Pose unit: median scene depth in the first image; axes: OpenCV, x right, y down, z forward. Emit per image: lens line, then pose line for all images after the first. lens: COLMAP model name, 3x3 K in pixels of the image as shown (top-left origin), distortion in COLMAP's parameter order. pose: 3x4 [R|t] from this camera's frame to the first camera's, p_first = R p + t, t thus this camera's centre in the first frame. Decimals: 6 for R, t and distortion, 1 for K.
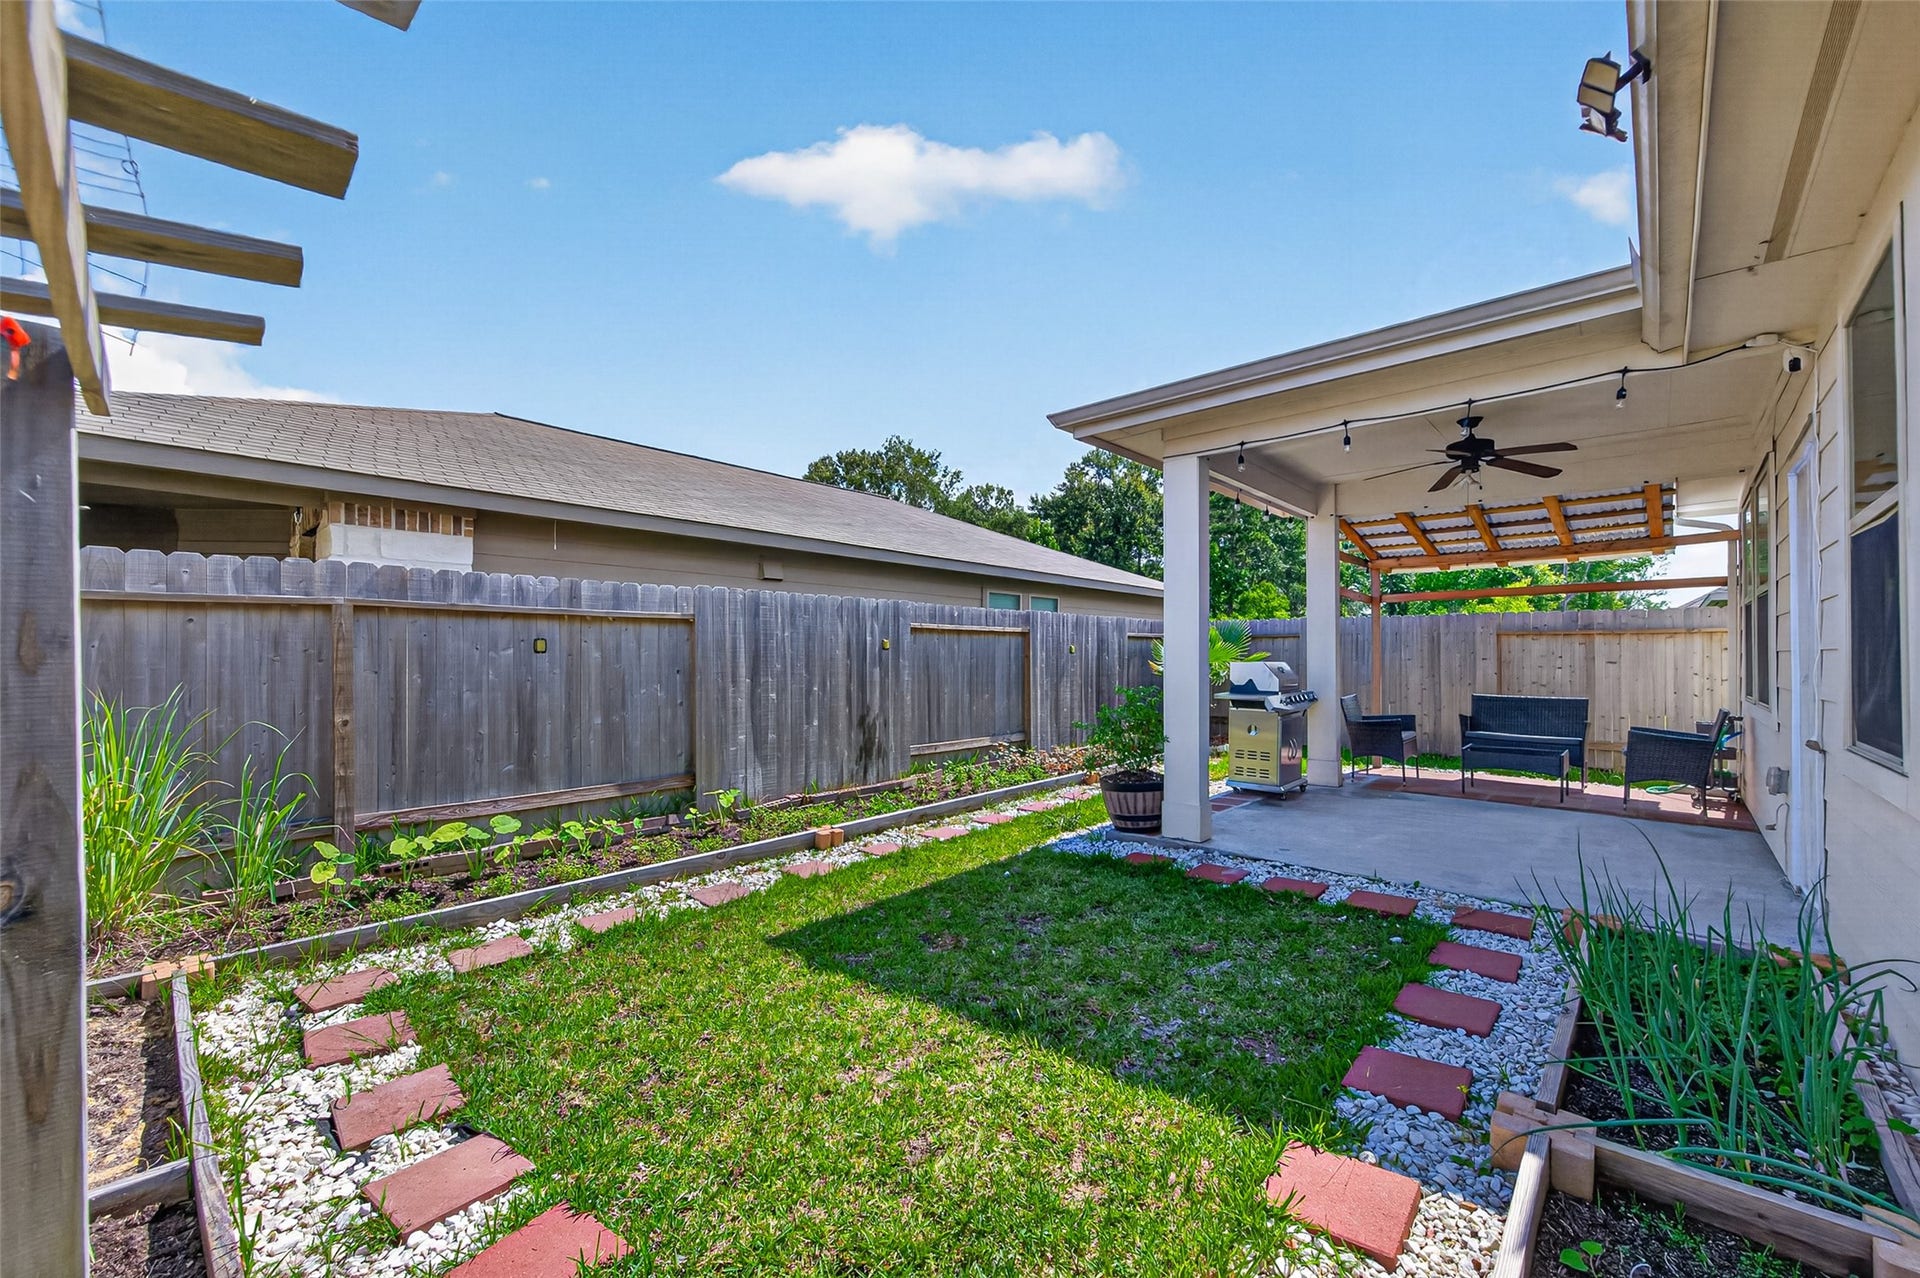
lens RADIAL K [[743.7, 0, 960.0], [0, 743.7, 639.0], [0, 0, 1]] dist [0.002038, 0.000010]
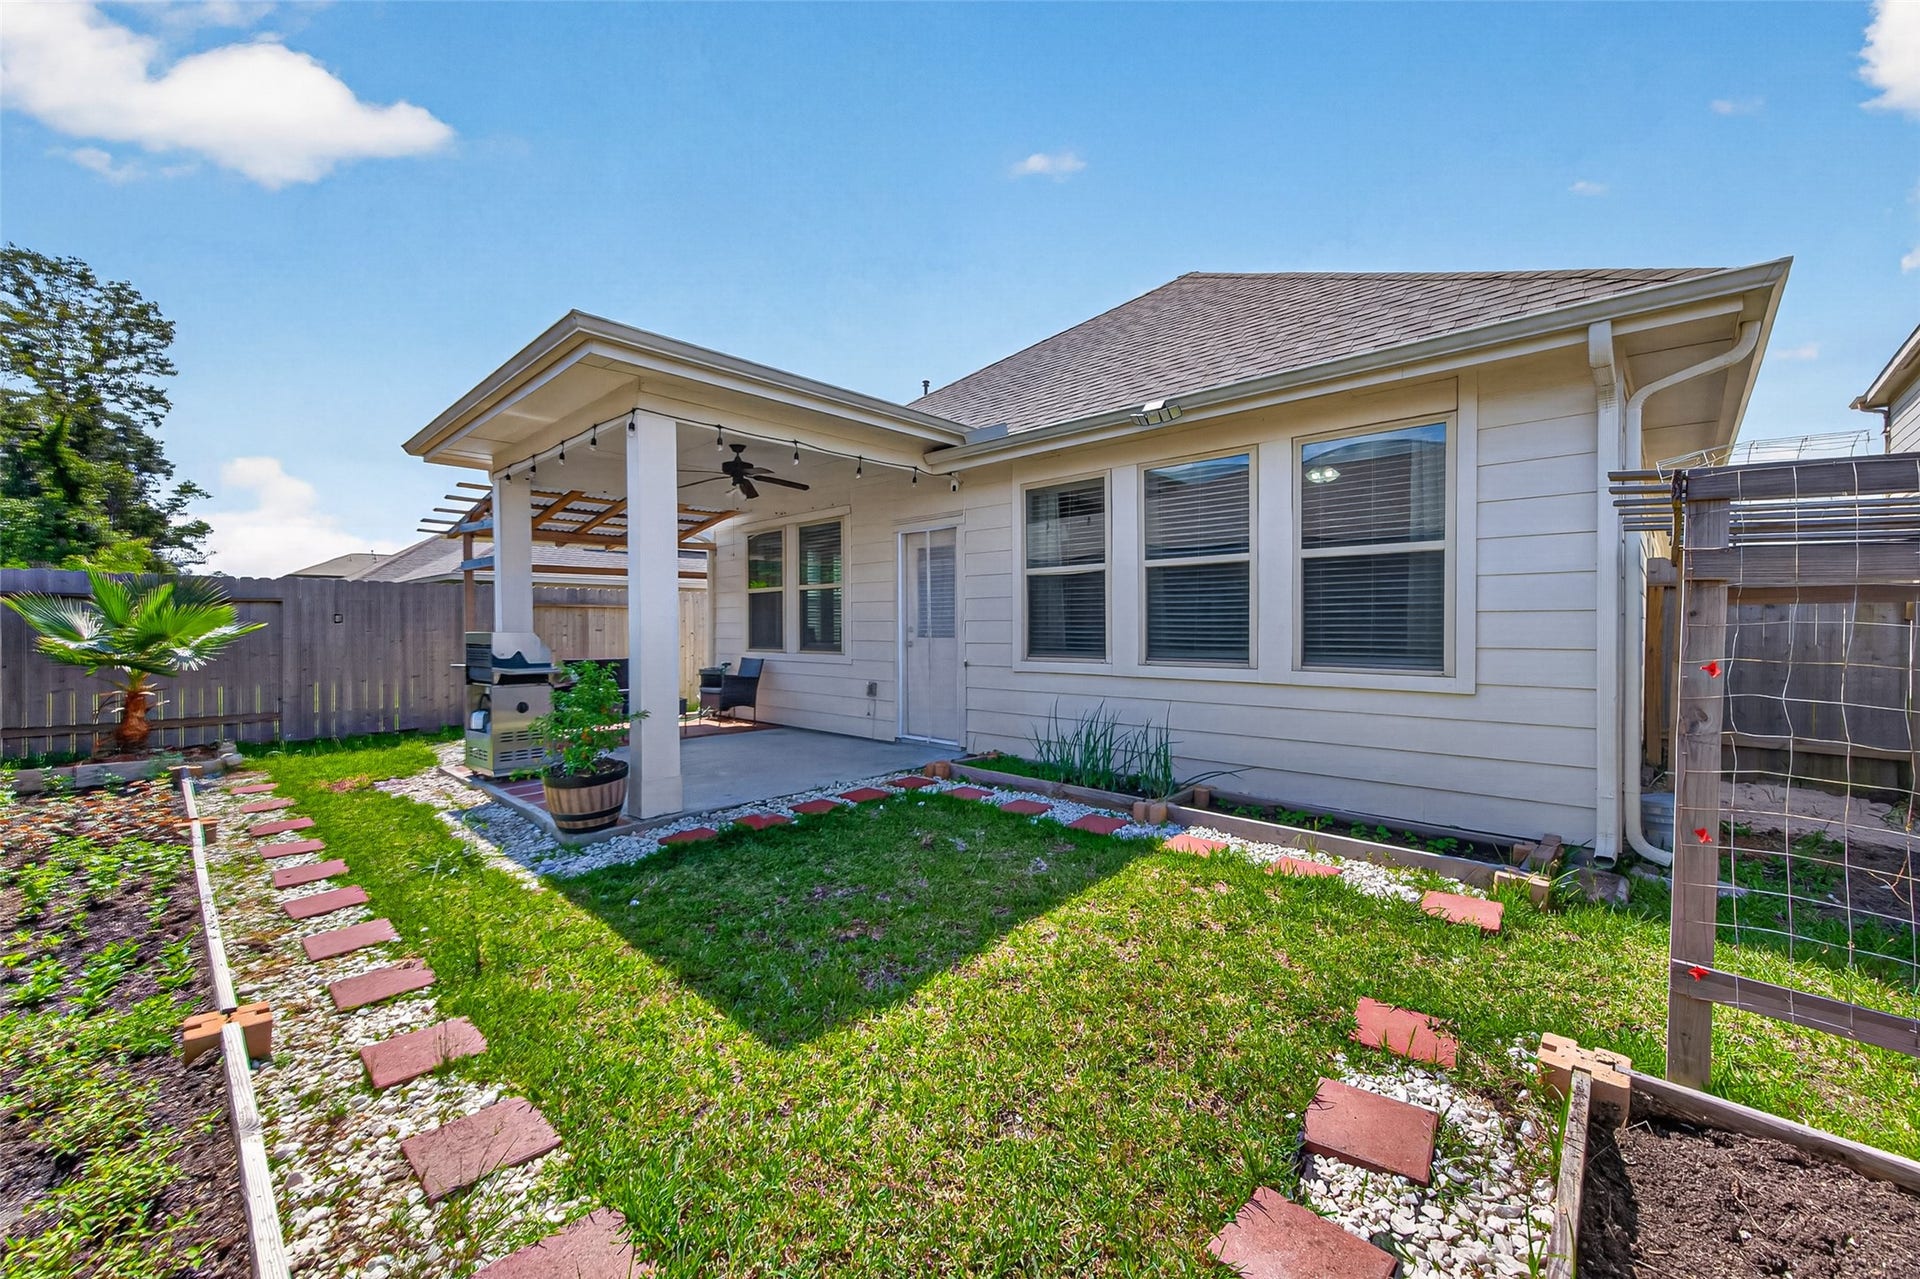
lens RADIAL K [[743.7, 0, 960.0], [0, 743.7, 639.5], [0, 0, 1]] dist [0.002038, 0.000010]
pose [[0.016342, -0.022142, 0.999621, -0.745595], [-0.018908, 0.999569, 0.022449, 0.013147], [-0.999688, -0.019268, 0.015917, 0.679199]]
